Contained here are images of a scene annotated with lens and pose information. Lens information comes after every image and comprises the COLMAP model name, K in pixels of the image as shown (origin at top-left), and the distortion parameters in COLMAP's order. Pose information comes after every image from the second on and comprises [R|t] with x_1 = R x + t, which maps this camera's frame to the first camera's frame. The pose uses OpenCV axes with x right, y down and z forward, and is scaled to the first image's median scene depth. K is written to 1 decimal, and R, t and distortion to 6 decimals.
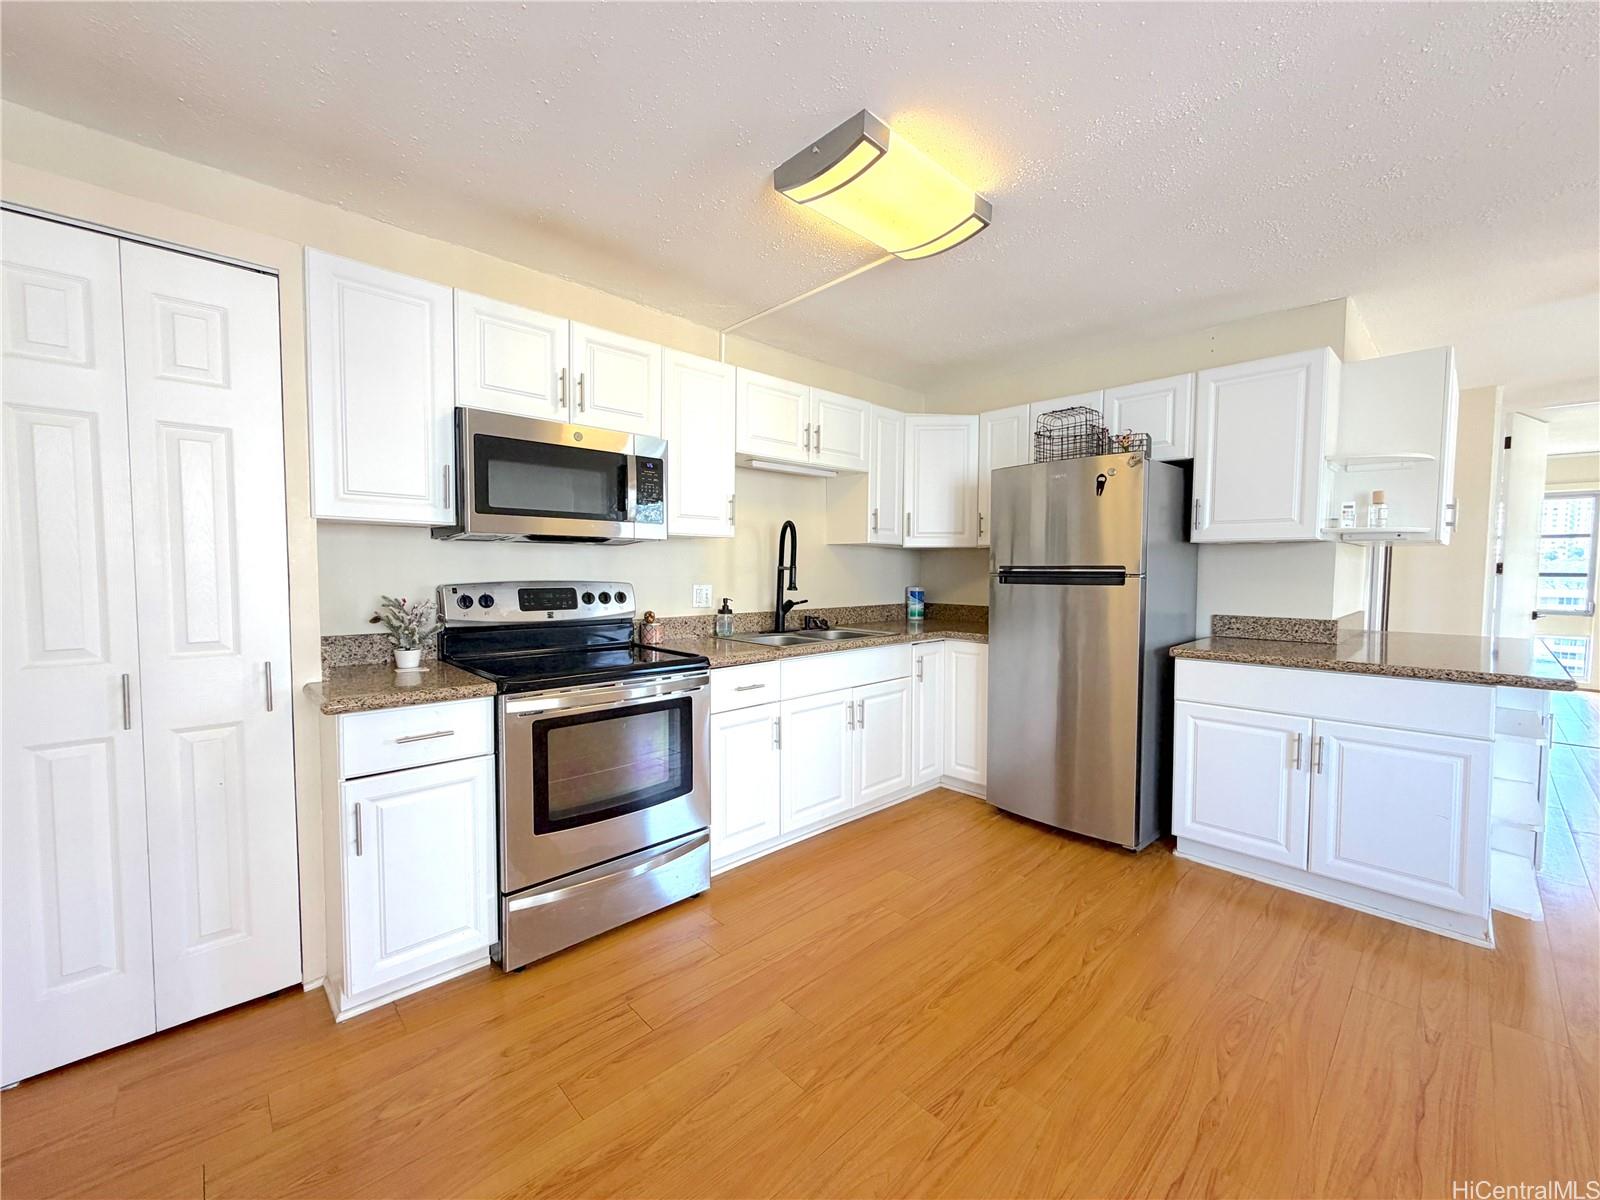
lens RADIAL K [[643.9, 0, 794.6], [0, 643.9, 597.0], [0, 0, 1]] dist [-0.002105, 0.000280]
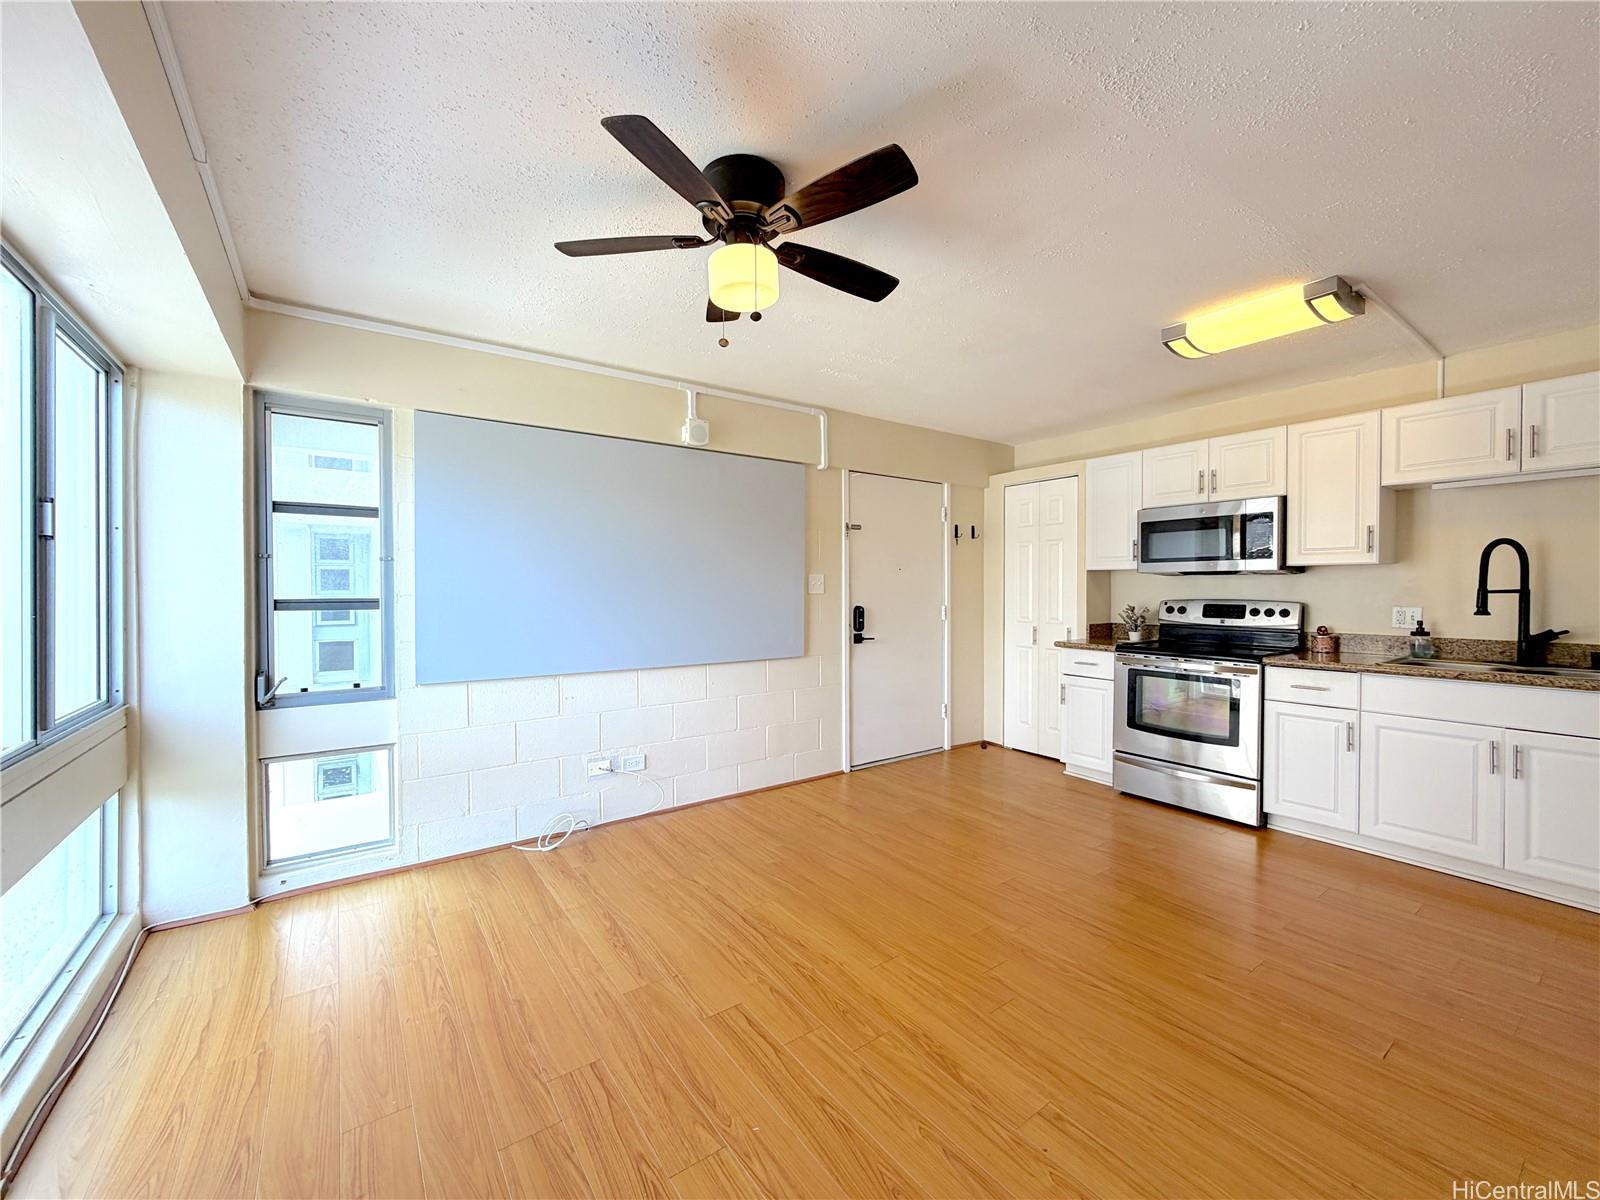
lens RADIAL K [[643.9, 0, 796.7], [0, 643.9, 594.9], [0, 0, 1]] dist [-0.002105, 0.000280]
pose [[-0.125843, 0.007033, -0.992025, 1.247420], [-0.046475, 0.998835, 0.012977, -0.007771], [0.990961, 0.047737, -0.125370, 0.170463]]
